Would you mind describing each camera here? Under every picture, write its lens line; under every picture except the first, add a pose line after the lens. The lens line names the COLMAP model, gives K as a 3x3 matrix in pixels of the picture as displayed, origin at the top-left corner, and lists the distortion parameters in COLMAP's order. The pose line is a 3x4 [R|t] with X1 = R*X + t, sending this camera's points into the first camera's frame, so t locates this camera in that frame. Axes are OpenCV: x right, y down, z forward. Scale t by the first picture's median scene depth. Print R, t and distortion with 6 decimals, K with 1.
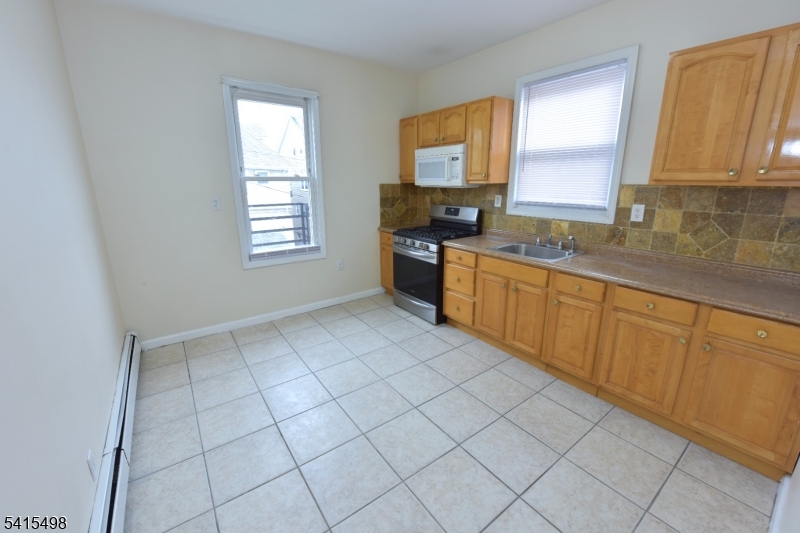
lens RADIAL K [[319.7, 0, 400.0], [0, 319.7, 266.5], [0, 0, 1]] dist [-0.012035, -0.003643]
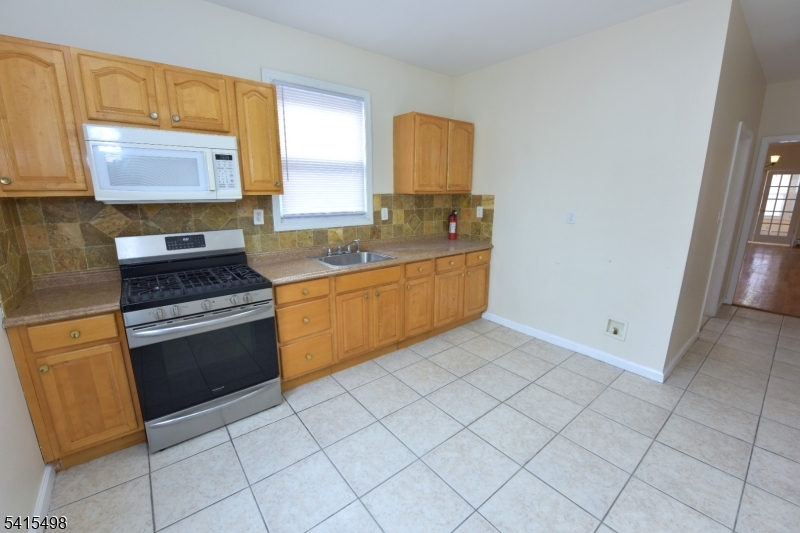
lens RADIAL K [[325.7, 0, 400.0], [0, 325.7, 266.5], [0, 0, 1]] dist [-0.003401, -0.000603]
pose [[-0.036808, -0.223365, 0.974040, -0.658942], [0.255691, 0.940150, 0.225256, -0.234888], [-0.966058, 0.257345, 0.022507, 0.873905]]
